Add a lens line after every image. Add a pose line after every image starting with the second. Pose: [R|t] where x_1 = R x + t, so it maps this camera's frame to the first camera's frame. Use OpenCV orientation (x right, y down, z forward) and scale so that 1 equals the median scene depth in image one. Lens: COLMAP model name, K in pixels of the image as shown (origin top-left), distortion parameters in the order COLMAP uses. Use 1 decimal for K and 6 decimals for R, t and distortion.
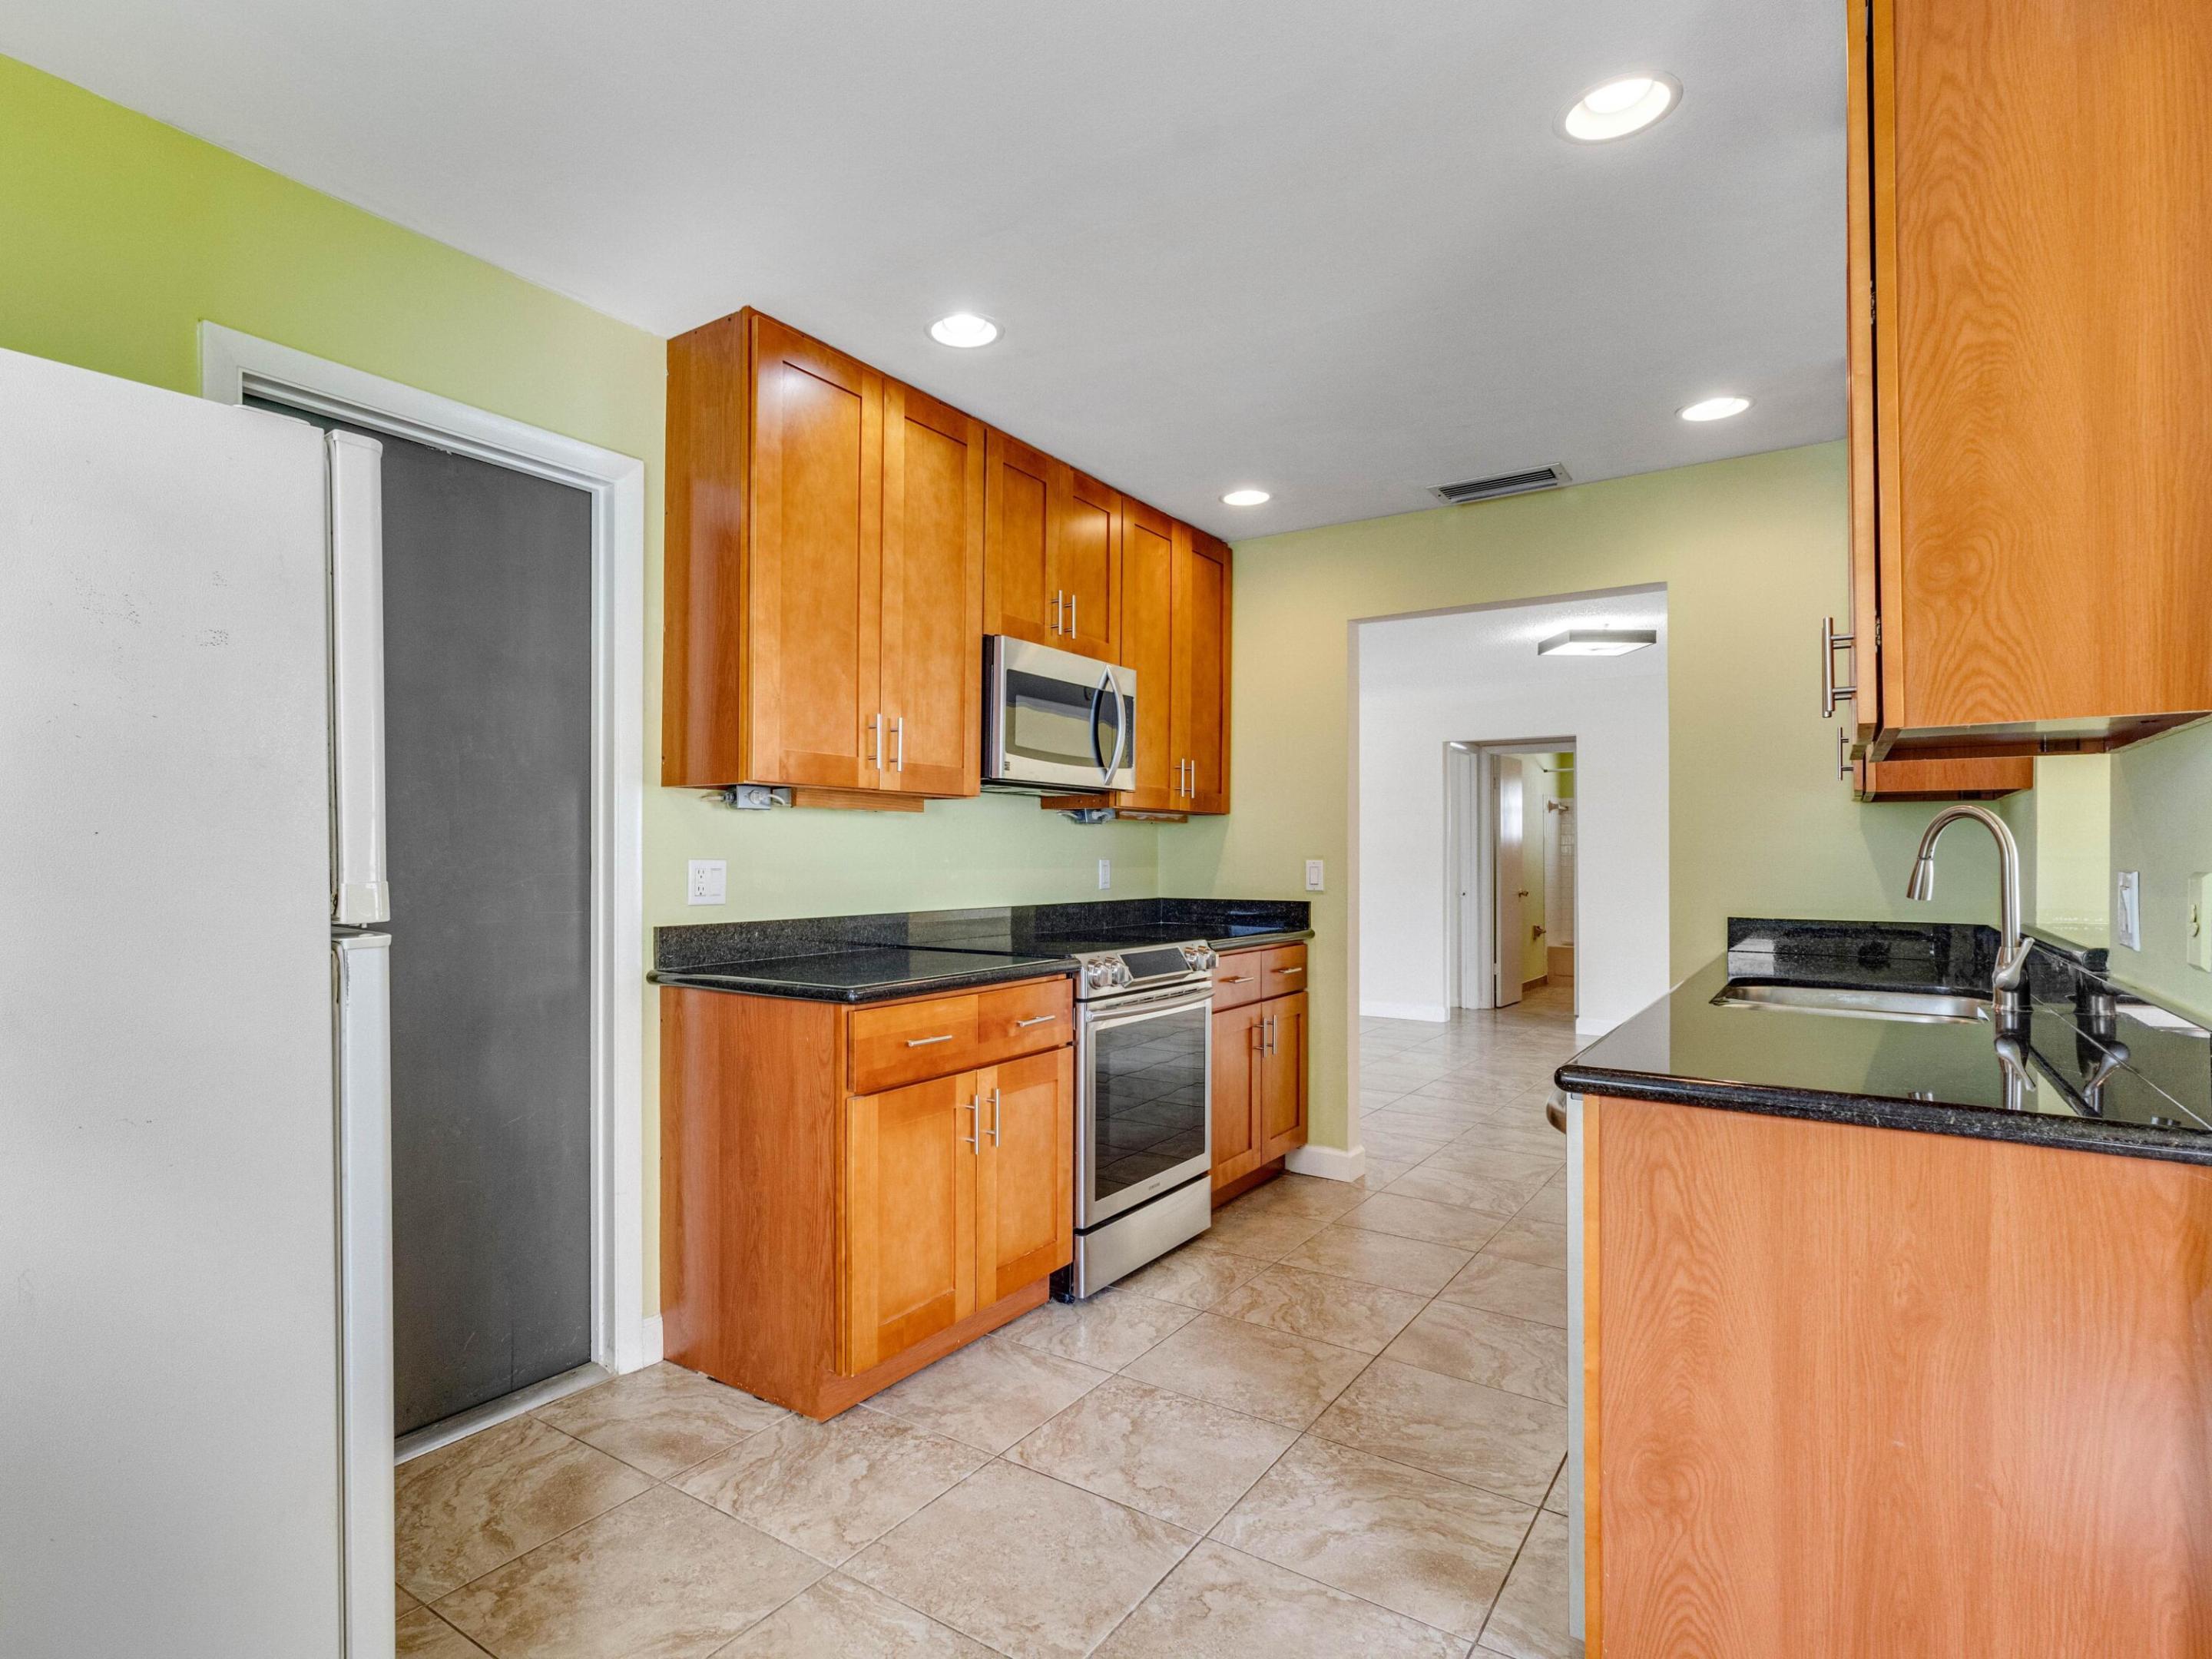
lens RADIAL K [[1143.2, 0, 1116.1], [0, 1143.2, 839.3], [0, 0, 1]] dist [0.001483, -0.001525]
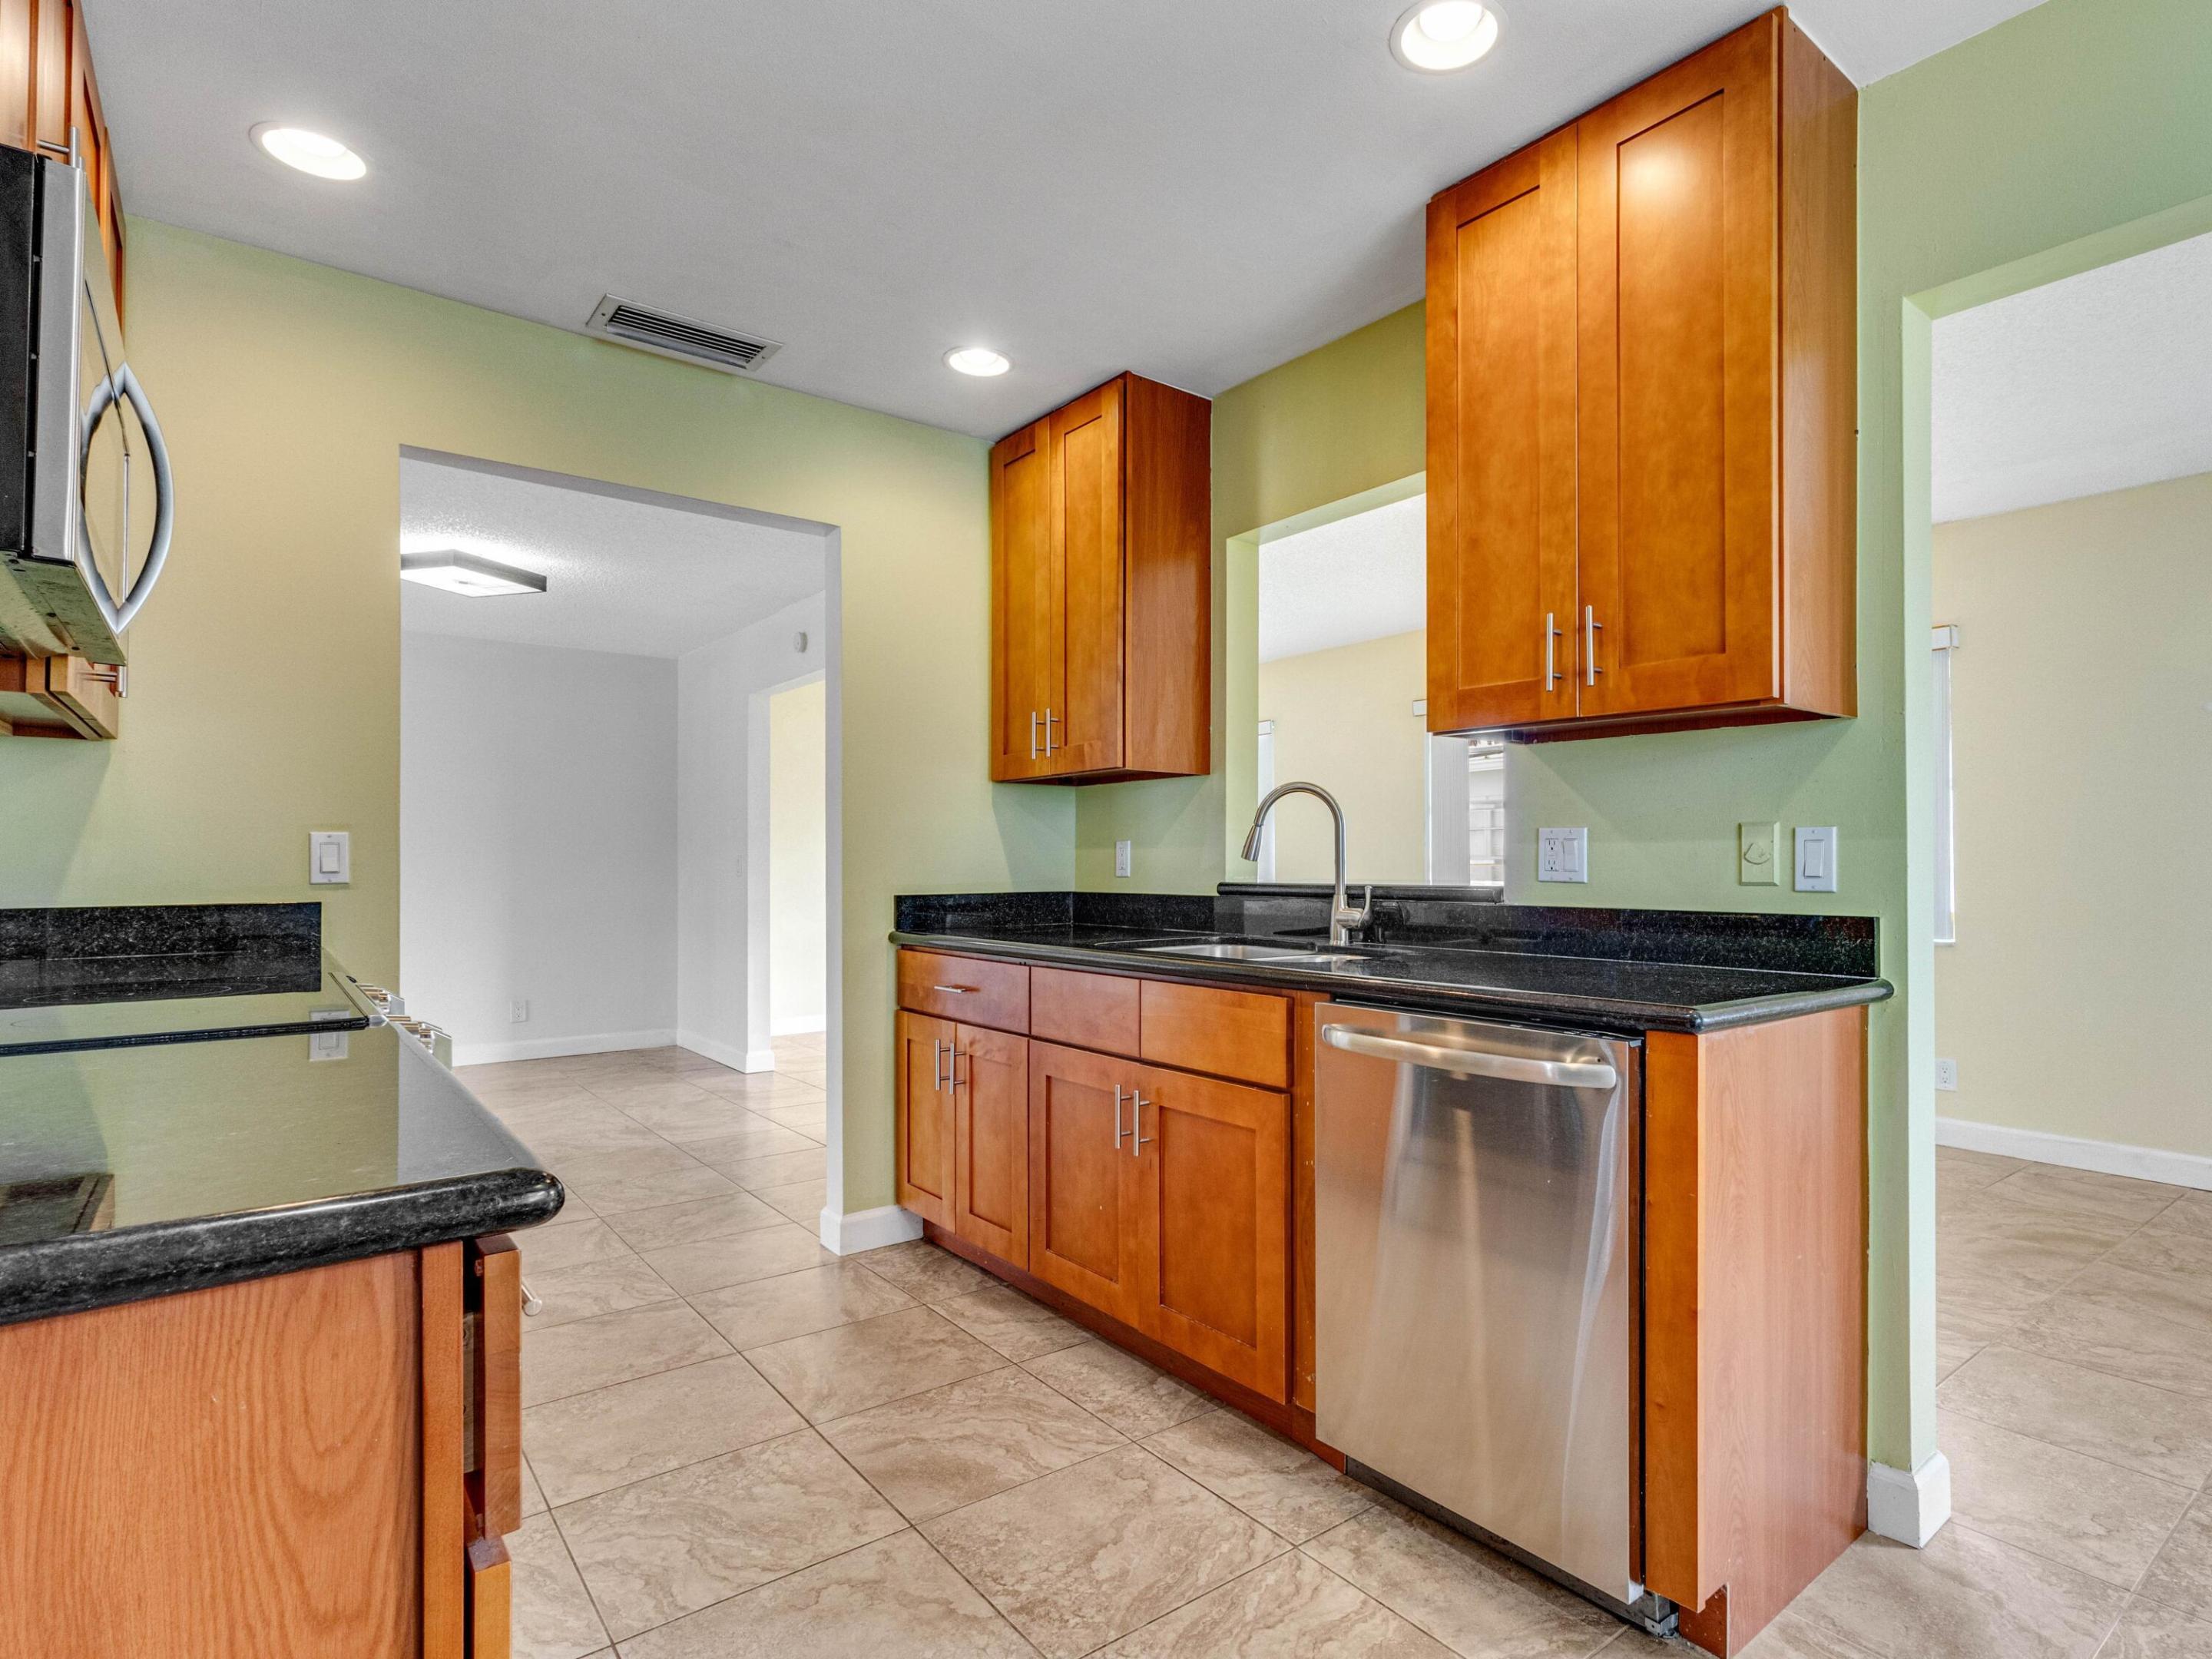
lens RADIAL K [[1143.2, 0, 1119.0], [0, 1143.2, 851.9], [0, 0, 1]] dist [0.001483, -0.001525]
pose [[0.322445, 0.004795, 0.946576, -0.357943], [-0.009084, 0.999957, -0.001971, 0.036876], [-0.946545, -0.007964, 0.322475, 0.598376]]
